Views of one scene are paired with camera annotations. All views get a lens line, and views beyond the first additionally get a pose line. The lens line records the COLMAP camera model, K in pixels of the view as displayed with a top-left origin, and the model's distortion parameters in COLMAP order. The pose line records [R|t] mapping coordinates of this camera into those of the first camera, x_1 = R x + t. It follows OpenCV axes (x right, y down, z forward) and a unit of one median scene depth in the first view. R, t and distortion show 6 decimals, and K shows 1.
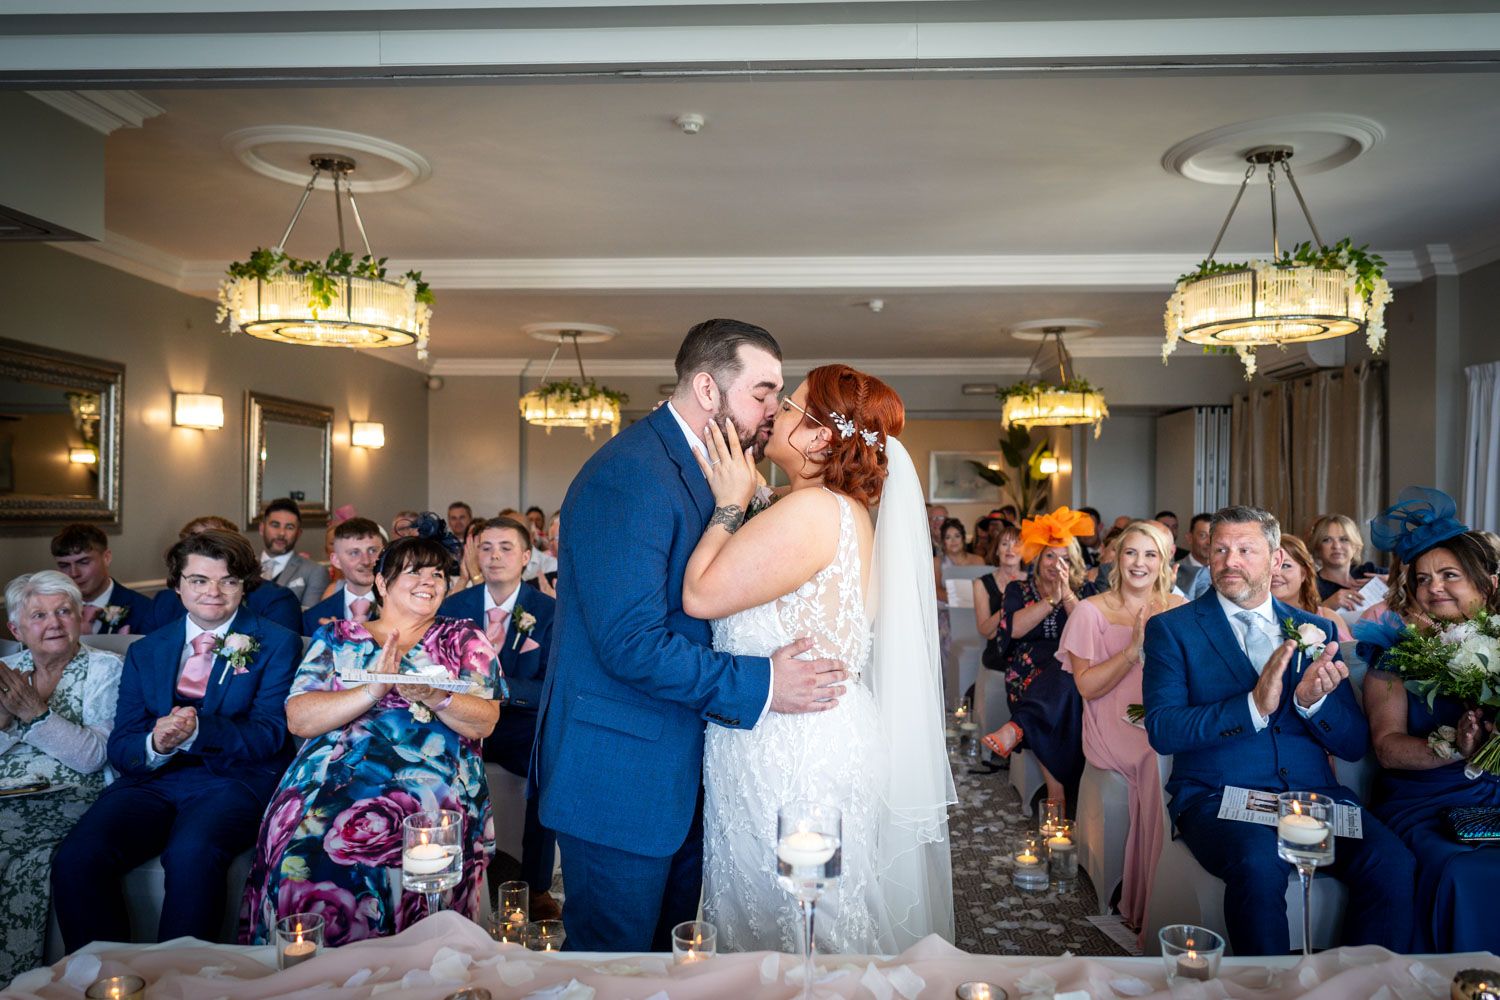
lens RADIAL K [[1080.5, 0, 750.0], [0, 1080.5, 500.0], [0, 0, 1]] dist [0.001662, 0.000665]
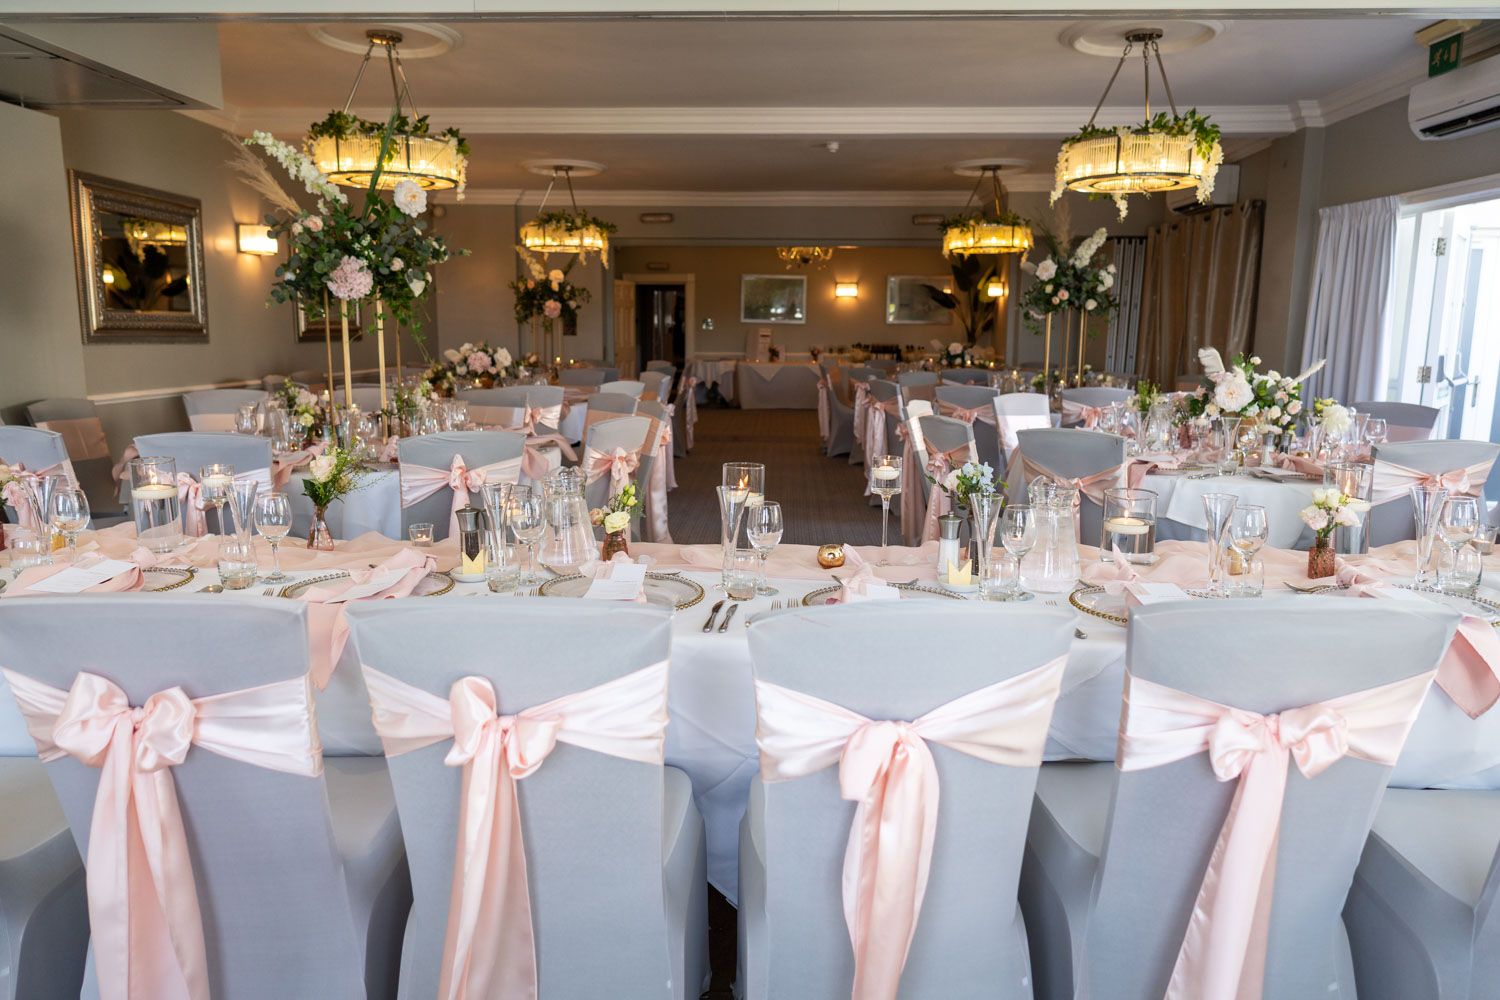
lens RADIAL K [[1043.2, 0, 750.0], [0, 1043.2, 500.0], [0, 0, 1]] dist [-0.002940, -0.000813]
pose [[0.999604, -0.000281, 0.028129, -0.002275], [-0.004447, 0.985800, 0.167865, 0.004201], [-0.027777, -0.167924, 0.985409, -0.159359]]
